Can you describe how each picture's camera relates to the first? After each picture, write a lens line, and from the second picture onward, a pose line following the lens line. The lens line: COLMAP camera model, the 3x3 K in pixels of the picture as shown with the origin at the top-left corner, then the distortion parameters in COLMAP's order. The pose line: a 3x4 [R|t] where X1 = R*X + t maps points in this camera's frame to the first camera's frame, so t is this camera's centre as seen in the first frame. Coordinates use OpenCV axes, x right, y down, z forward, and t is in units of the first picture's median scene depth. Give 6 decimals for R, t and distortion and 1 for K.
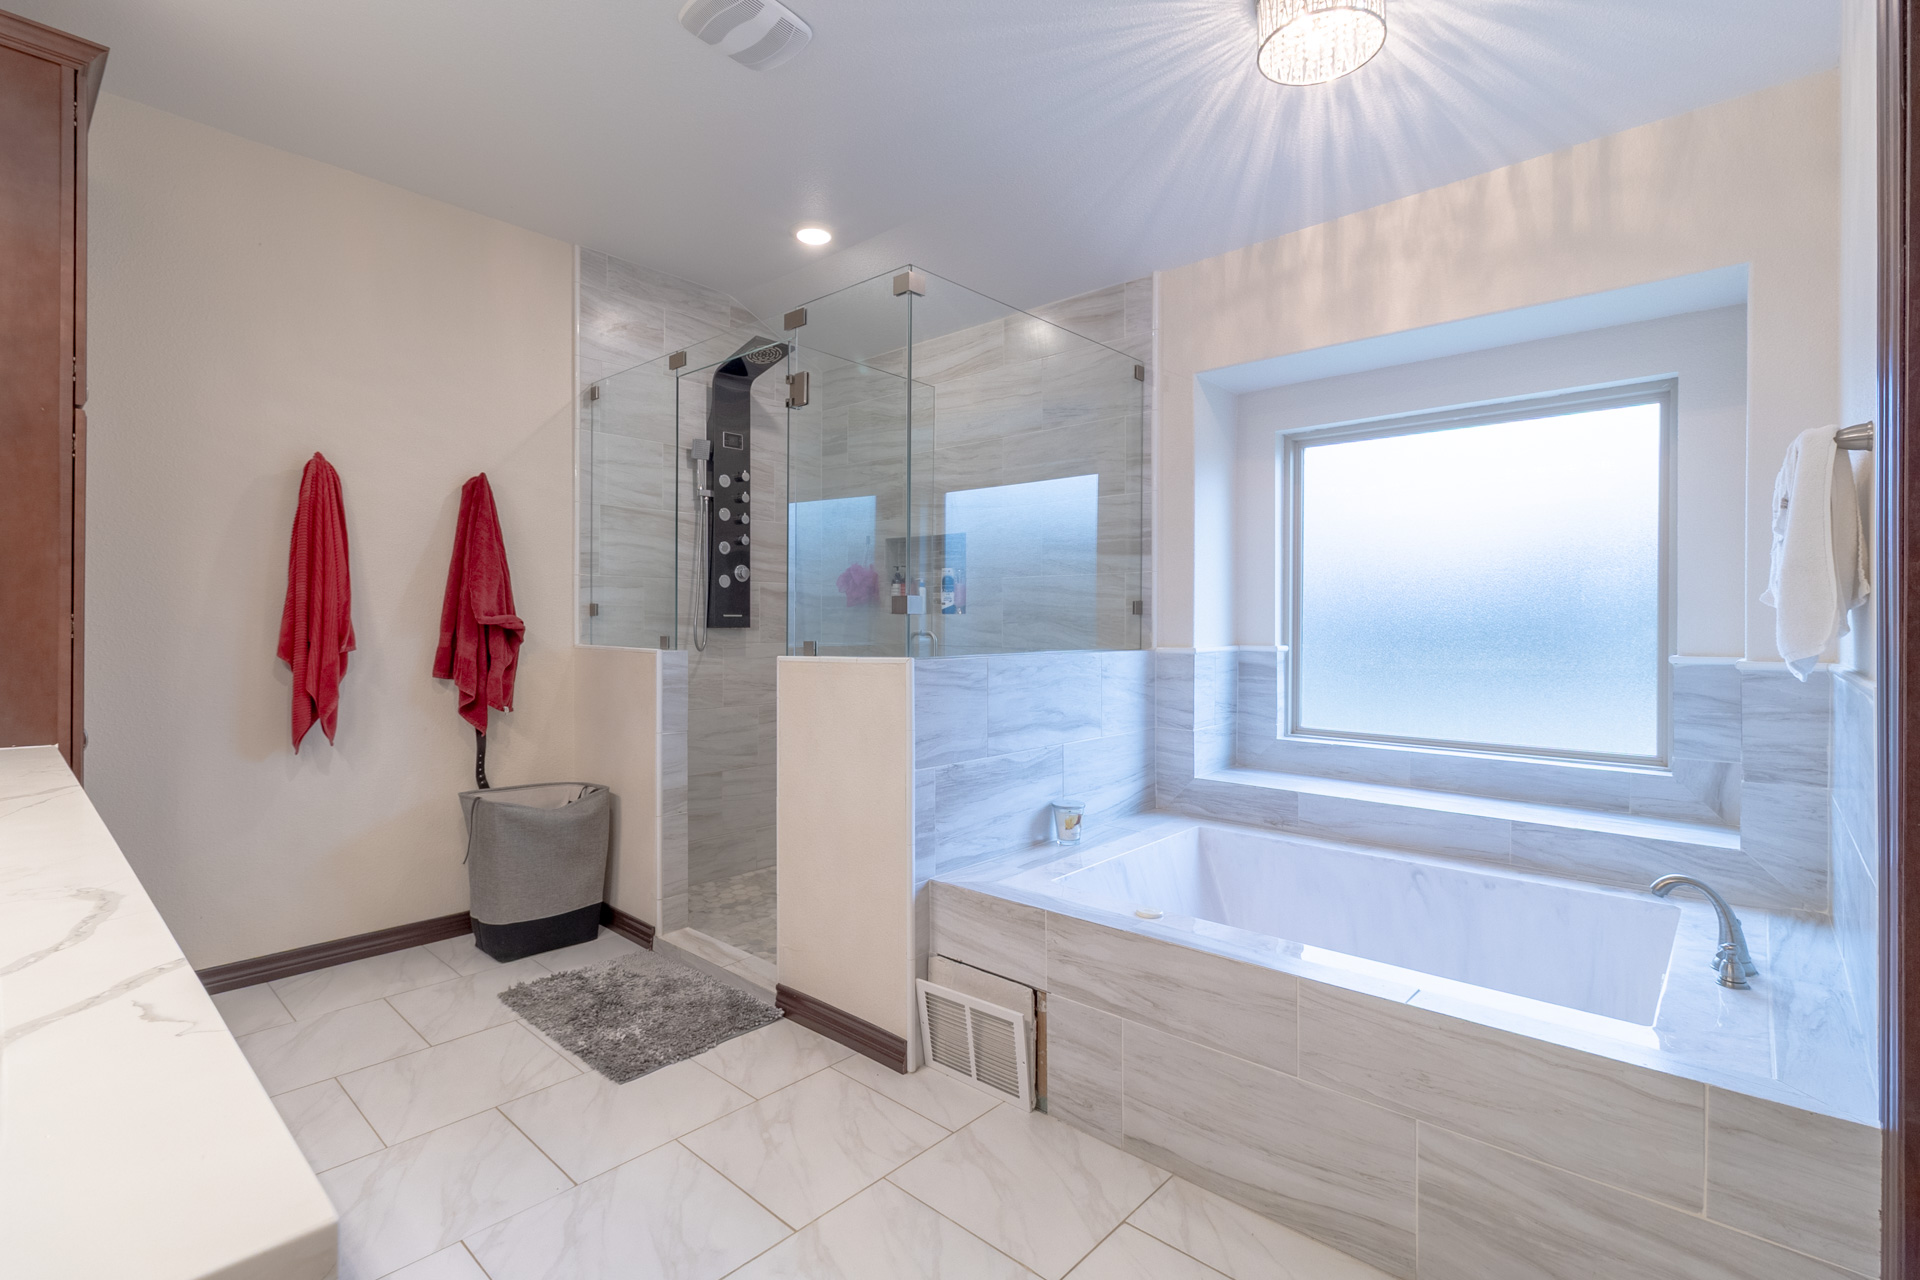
lens RADIAL K [[893.1, 0, 966.3], [0, 893.1, 622.6], [0, 0, 1]] dist [-0.000058, 0.001065]
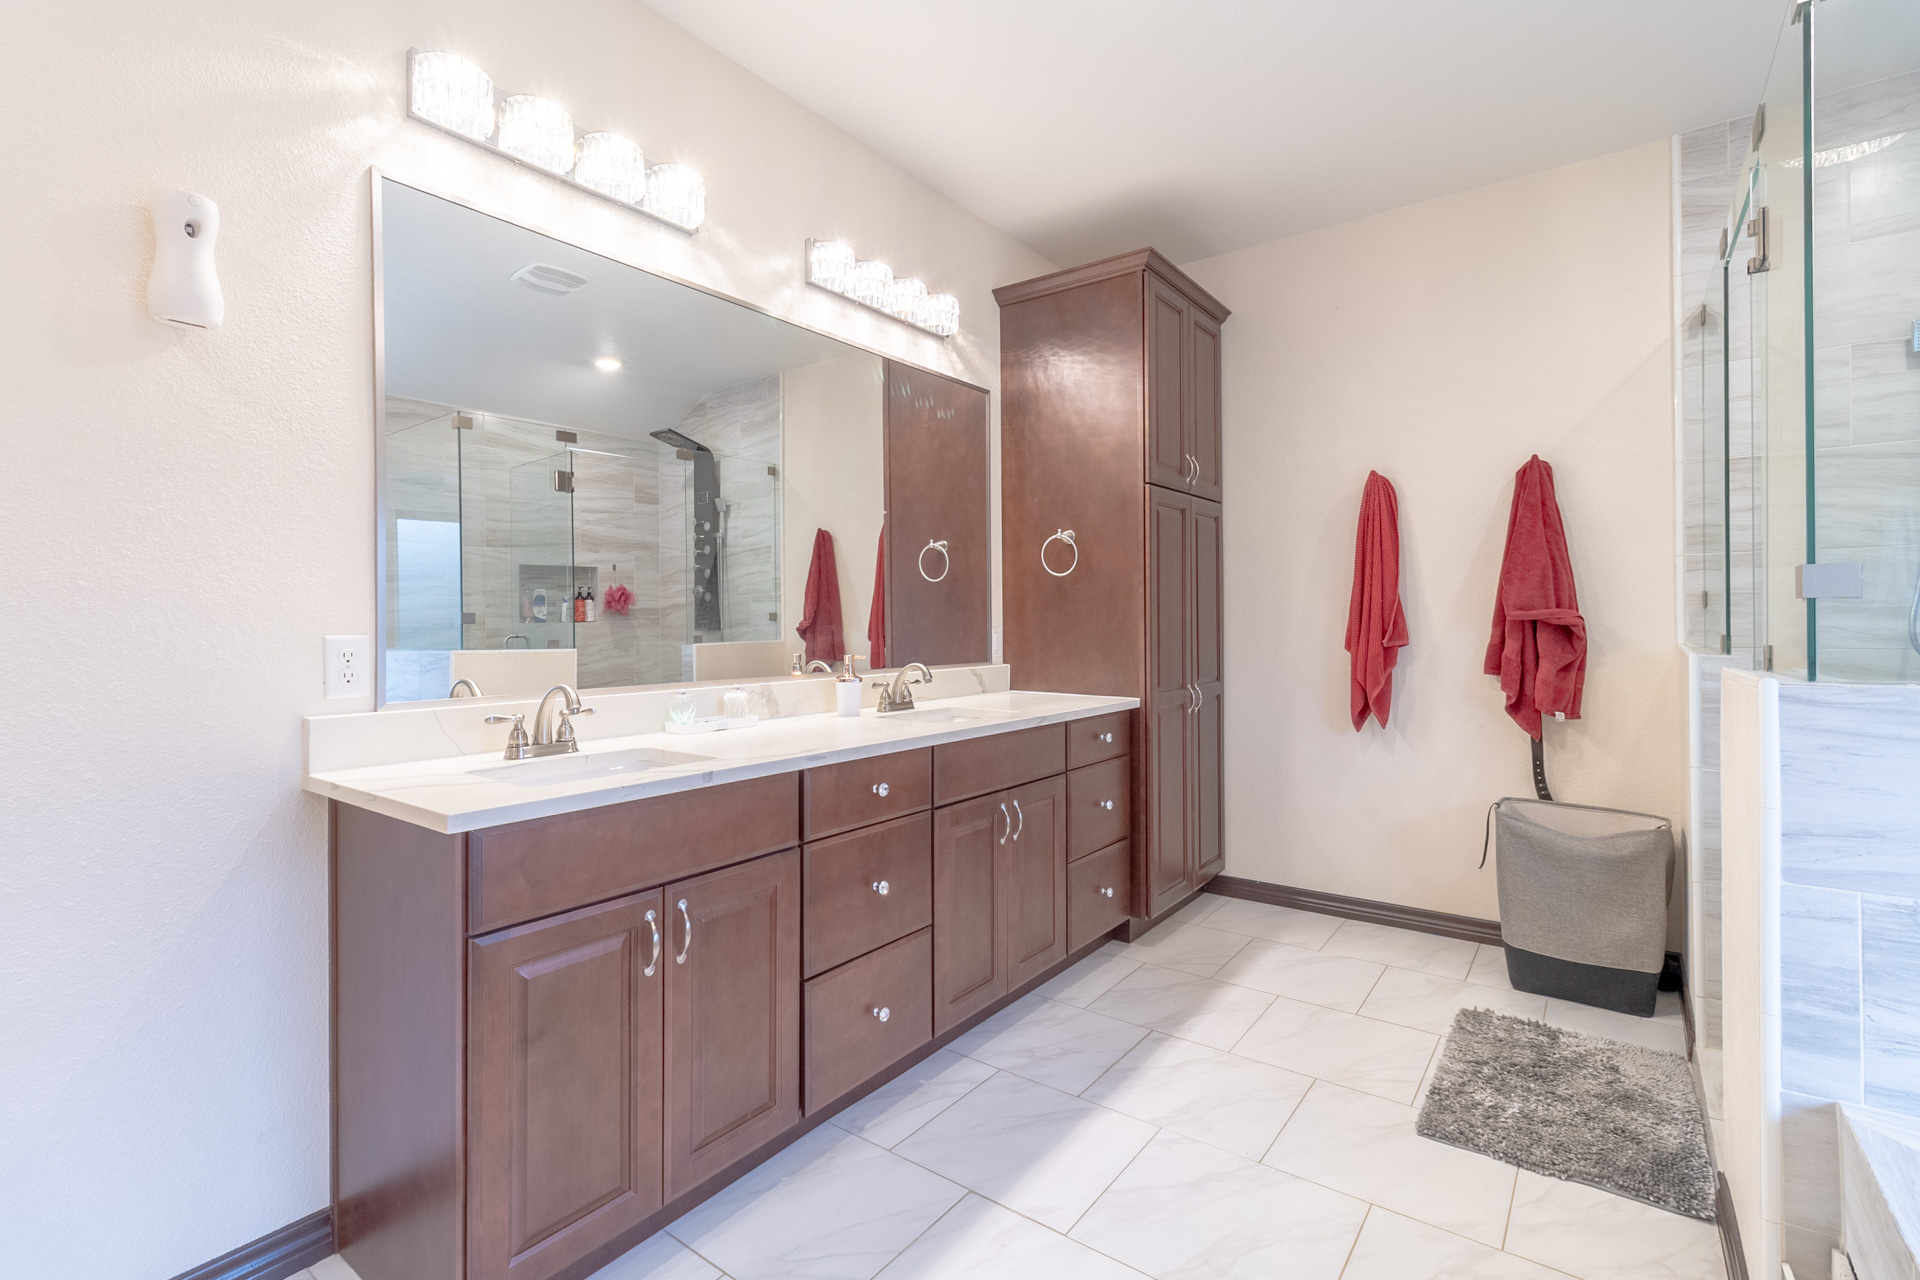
lens RADIAL K [[873.7, 0, 920.0], [0, 873.7, 624.6], [0, 0, 1]] dist [0.001132, 0.000857]
pose [[0.071395, -0.000753, -0.997448, 0.332103], [0.009101, 0.999959, -0.000103, 0.001558], [0.997407, -0.009070, 0.071398, 0.327986]]
